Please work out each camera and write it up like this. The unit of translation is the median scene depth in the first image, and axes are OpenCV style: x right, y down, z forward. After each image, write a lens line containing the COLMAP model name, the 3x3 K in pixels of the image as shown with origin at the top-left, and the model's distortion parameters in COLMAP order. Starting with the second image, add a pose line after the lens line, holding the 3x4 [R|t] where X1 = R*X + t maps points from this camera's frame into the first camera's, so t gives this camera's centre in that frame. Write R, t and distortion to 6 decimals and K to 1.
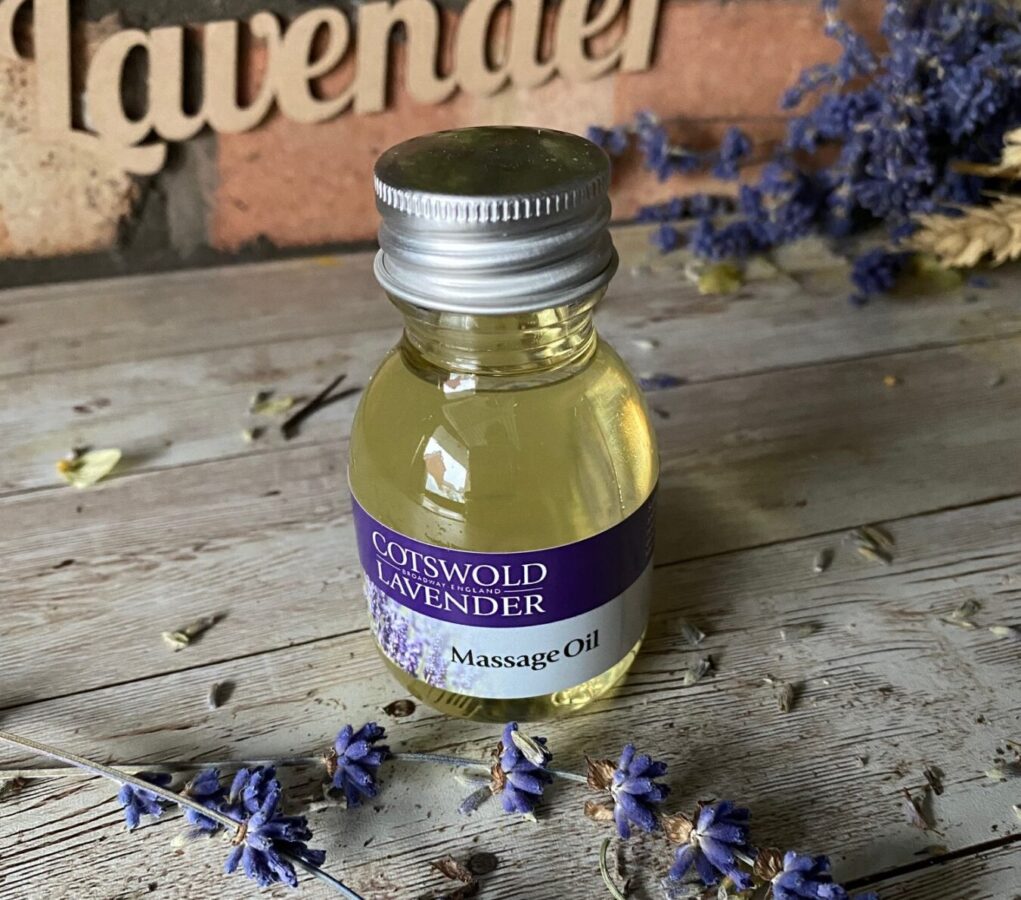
lens RADIAL K [[1091.4, 0, 510.0], [0, 1091.4, 513.6], [0, 0, 1]] dist [-0.016791, 0.000000]
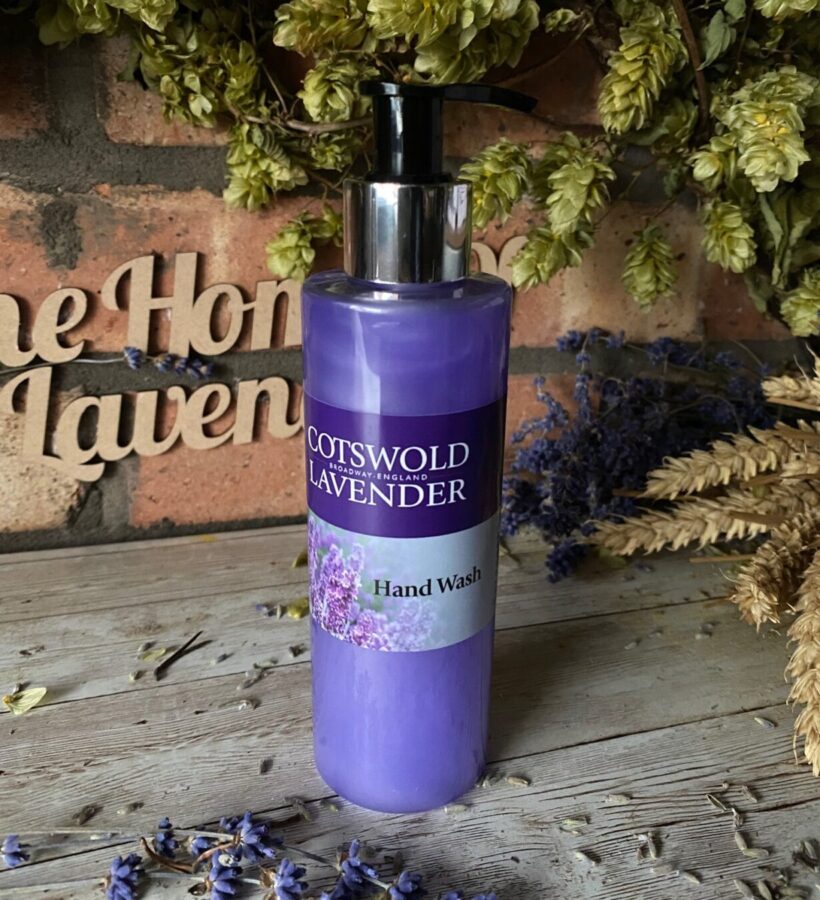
lens RADIAL K [[868.1, 0, 415.4], [0, 868.1, 430.3], [0, 0, 1]] dist [-0.022819, 0.000000]
pose [[0.999442, 0.024825, 0.022329, 0.110281], [-0.018314, 0.966752, -0.255058, -0.098428], [-0.027918, 0.254507, 0.966668, -0.242628]]
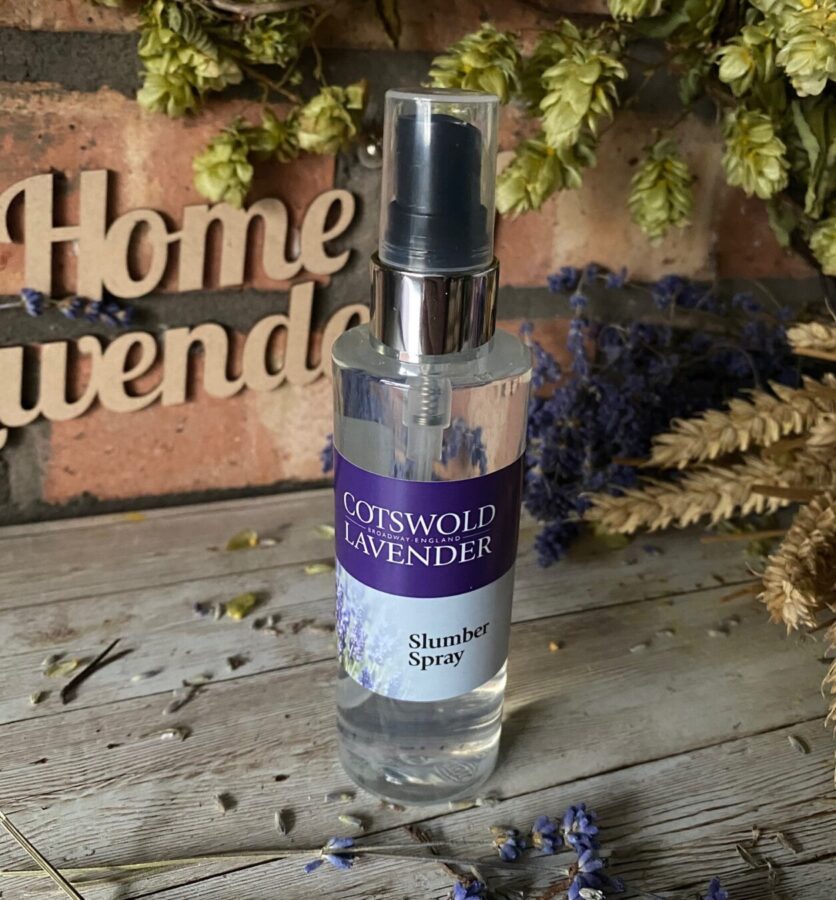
lens RADIAL K [[889.6, 0, 425.2], [0, 889.6, 451.8], [0, 0, 1]] dist [-0.027548, 0.000000]
pose [[0.997844, 0.015686, 0.063733, 0.127923], [-0.005180, 0.986815, -0.161772, -0.179603], [-0.065430, 0.161093, 0.984768, -0.056189]]
